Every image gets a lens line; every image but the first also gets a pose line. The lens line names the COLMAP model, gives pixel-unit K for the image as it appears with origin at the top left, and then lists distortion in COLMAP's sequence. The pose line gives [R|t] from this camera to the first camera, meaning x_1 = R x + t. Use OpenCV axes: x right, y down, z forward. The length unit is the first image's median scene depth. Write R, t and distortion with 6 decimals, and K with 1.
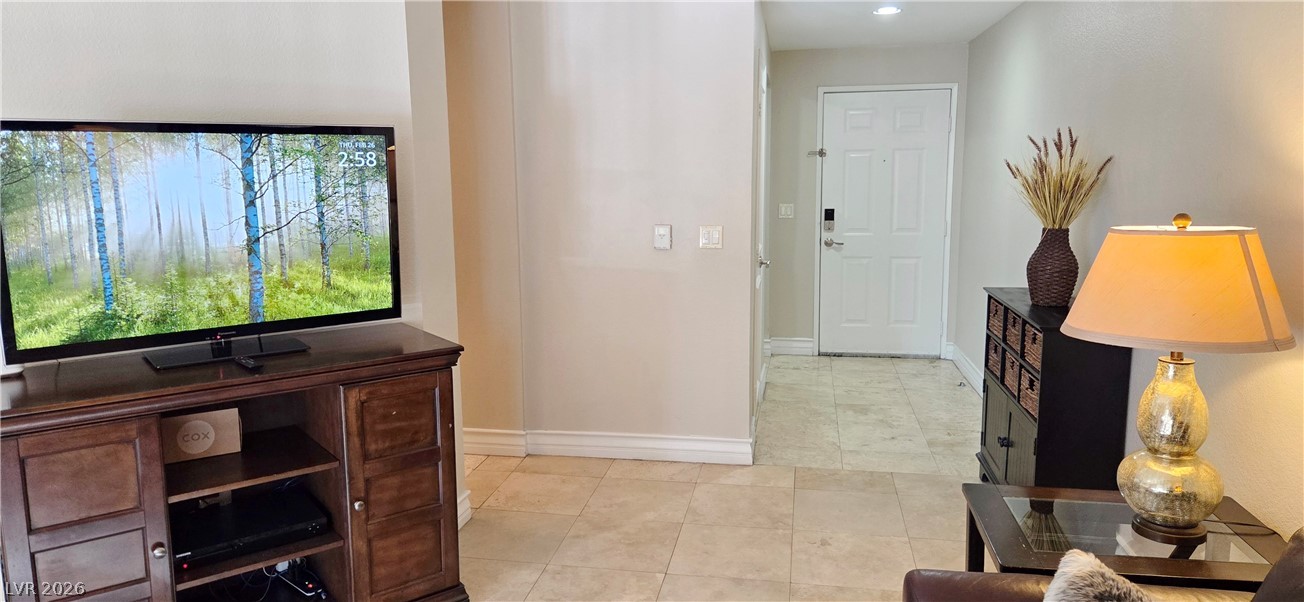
lens RADIAL K [[874.3, 0, 644.9], [0, 874.3, 296.5], [0, 0, 1]] dist [0.052801, -0.031411]
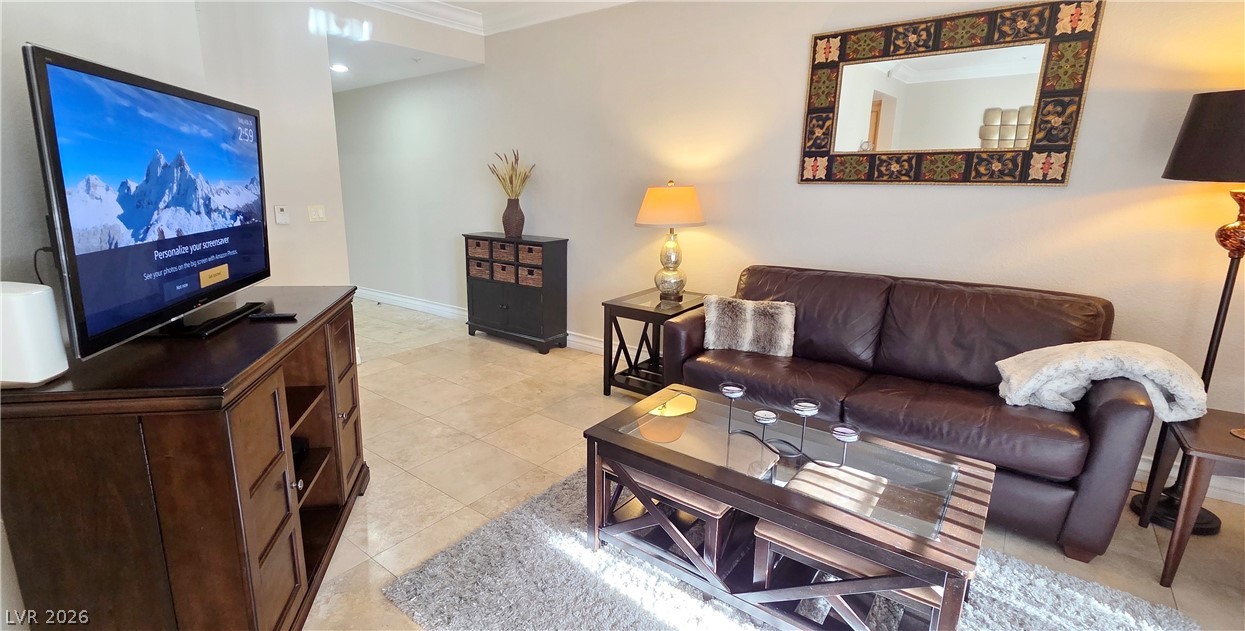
lens RADIAL K [[551.1, 0, 580.1], [0, 551.1, 318.3], [0, 0, 1]] dist [-0.022472, 0.001108]
pose [[0.478481, -0.199079, 0.855233, -0.709568], [0.120625, 0.979629, 0.160549, 0.010050], [-0.869773, 0.026343, 0.492748, 0.268125]]
